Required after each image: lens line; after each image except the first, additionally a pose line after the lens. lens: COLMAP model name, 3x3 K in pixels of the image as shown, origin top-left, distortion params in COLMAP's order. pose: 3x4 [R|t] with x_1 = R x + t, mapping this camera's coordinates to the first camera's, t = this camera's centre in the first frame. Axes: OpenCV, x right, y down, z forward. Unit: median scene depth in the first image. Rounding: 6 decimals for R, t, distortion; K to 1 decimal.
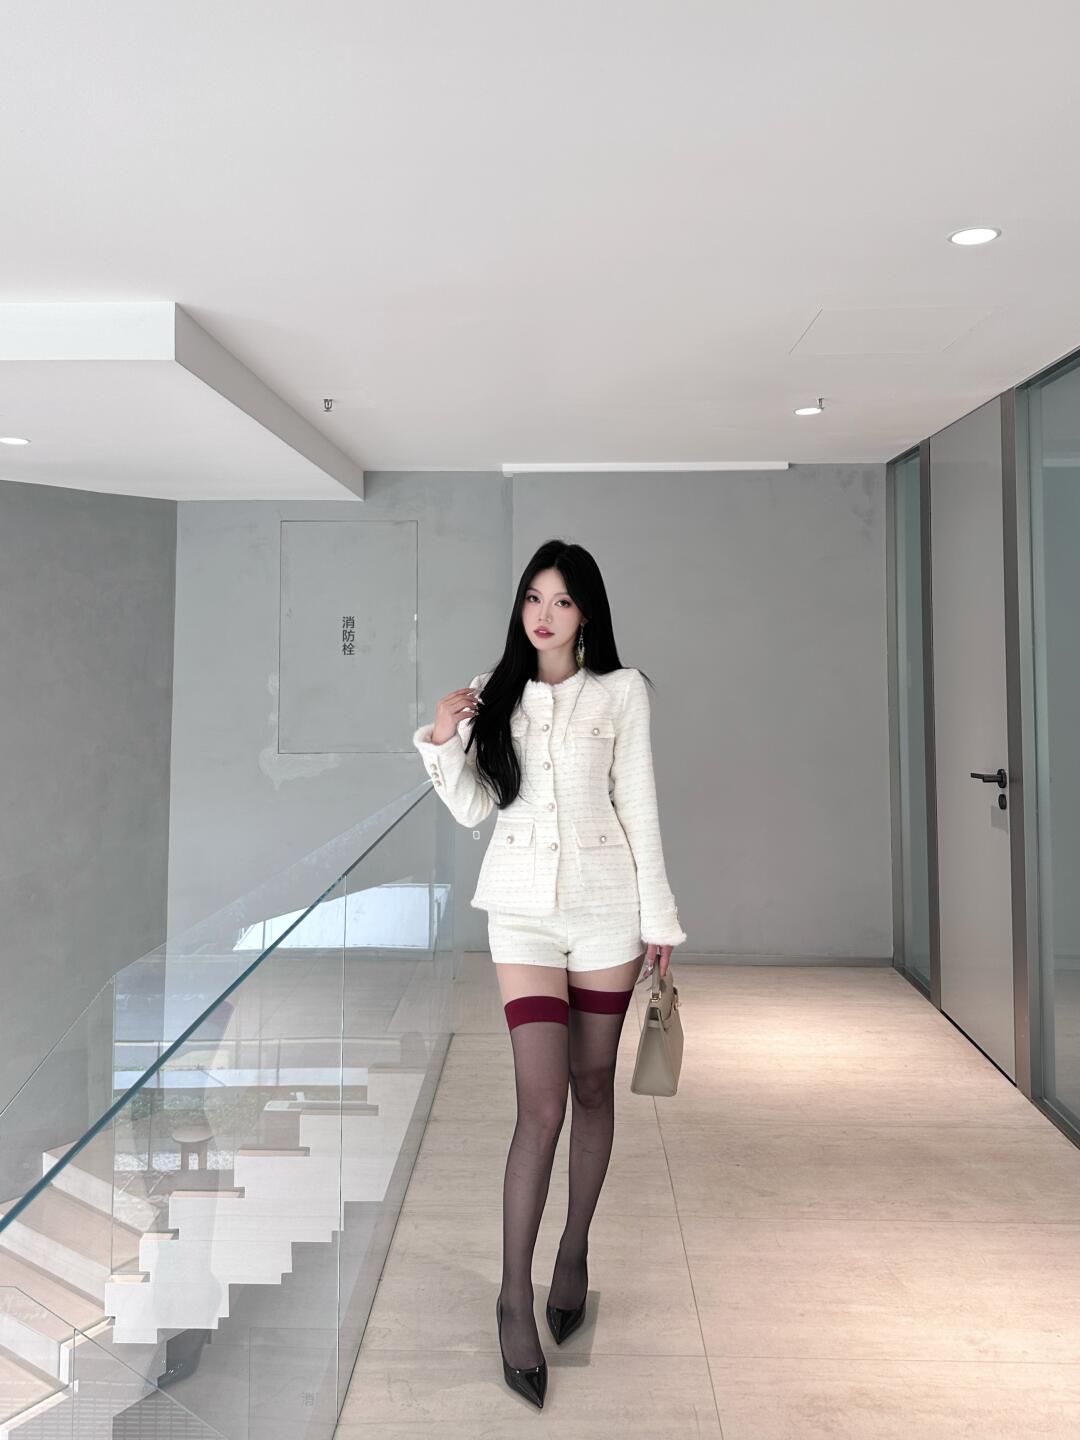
lens RADIAL K [[1023.8, 0, 540.0], [0, 1023.8, 720.0], [0, 0, 1]] dist [-0.004118, -0.003600]
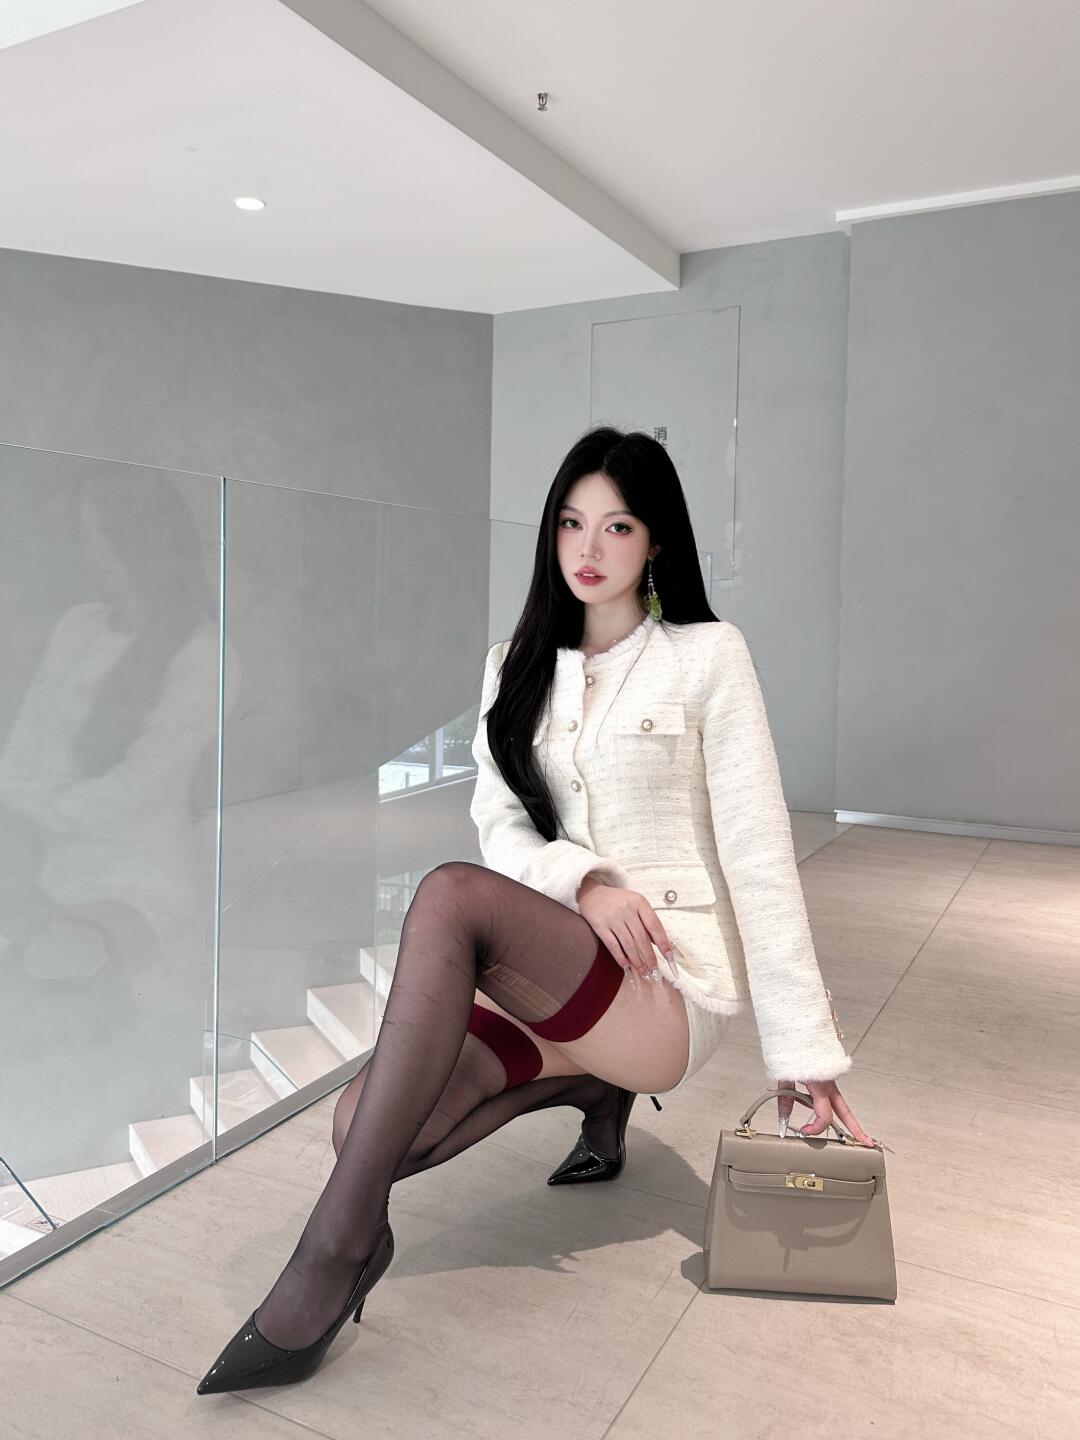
lens RADIAL K [[1023.8, 0, 540.0], [0, 1023.8, 720.0], [0, 0, 1]] dist [-0.004118, -0.003600]
pose [[0.911109, 0.044993, -0.409701, 0.188377], [-0.005926, 0.995351, 0.096131, 0.141298], [0.412122, -0.085158, 0.907140, 0.220968]]
